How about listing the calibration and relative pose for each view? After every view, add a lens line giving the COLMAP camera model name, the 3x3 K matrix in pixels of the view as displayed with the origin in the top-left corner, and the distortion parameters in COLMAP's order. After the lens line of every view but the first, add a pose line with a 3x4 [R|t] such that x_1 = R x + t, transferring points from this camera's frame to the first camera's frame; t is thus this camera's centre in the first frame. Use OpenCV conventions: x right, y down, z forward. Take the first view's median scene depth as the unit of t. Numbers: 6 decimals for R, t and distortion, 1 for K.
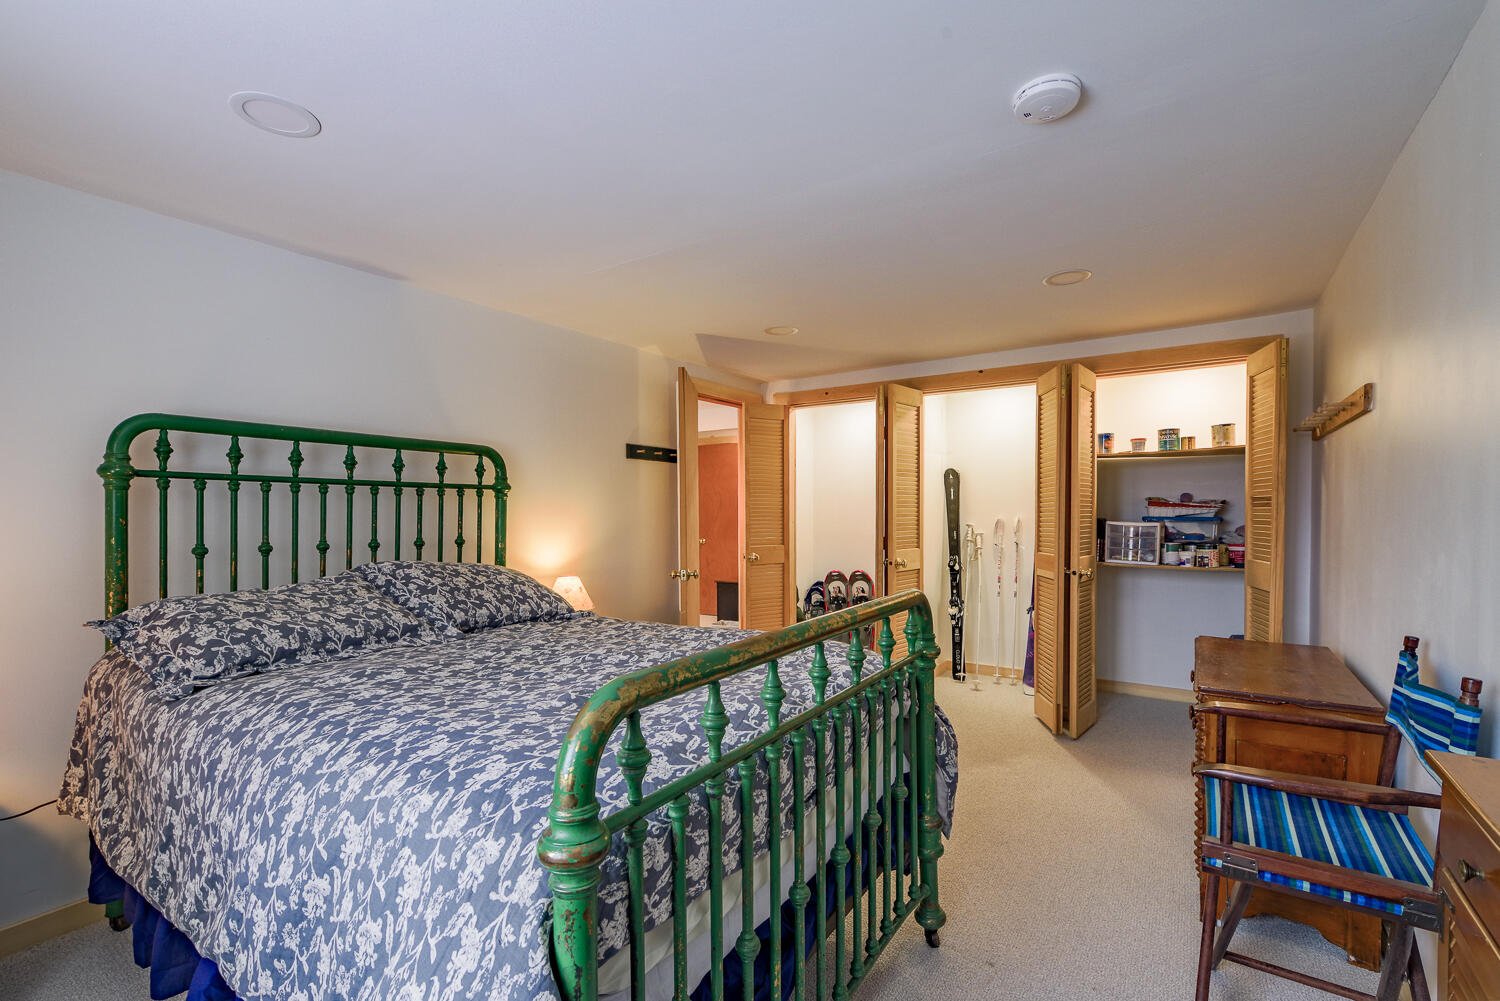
lens RADIAL K [[652.5, 0, 751.8], [0, 652.5, 508.1], [0, 0, 1]] dist [-0.003496, 0.000036]
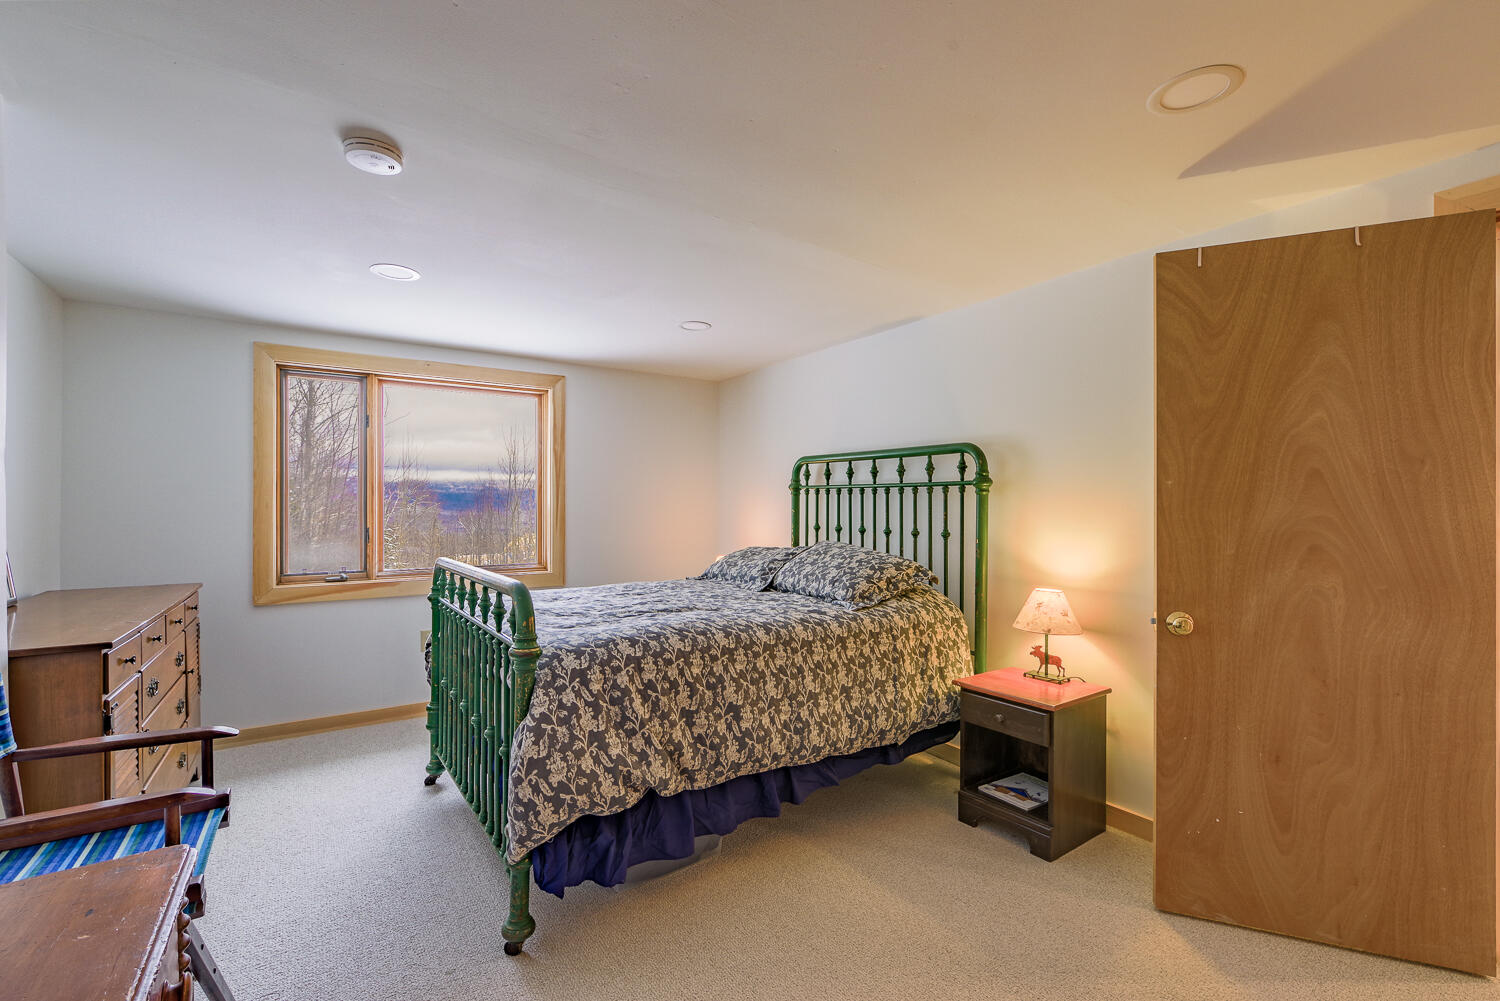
lens RADIAL K [[652.5, 0, 744.6], [0, 652.5, 508.6], [0, 0, 1]] dist [-0.003496, 0.000036]
pose [[-0.375838, 0.000779, -0.926685, 0.671070], [-0.000871, 0.999999, 0.001193, 0.007024], [0.926685, 0.001256, -0.375837, 1.063817]]
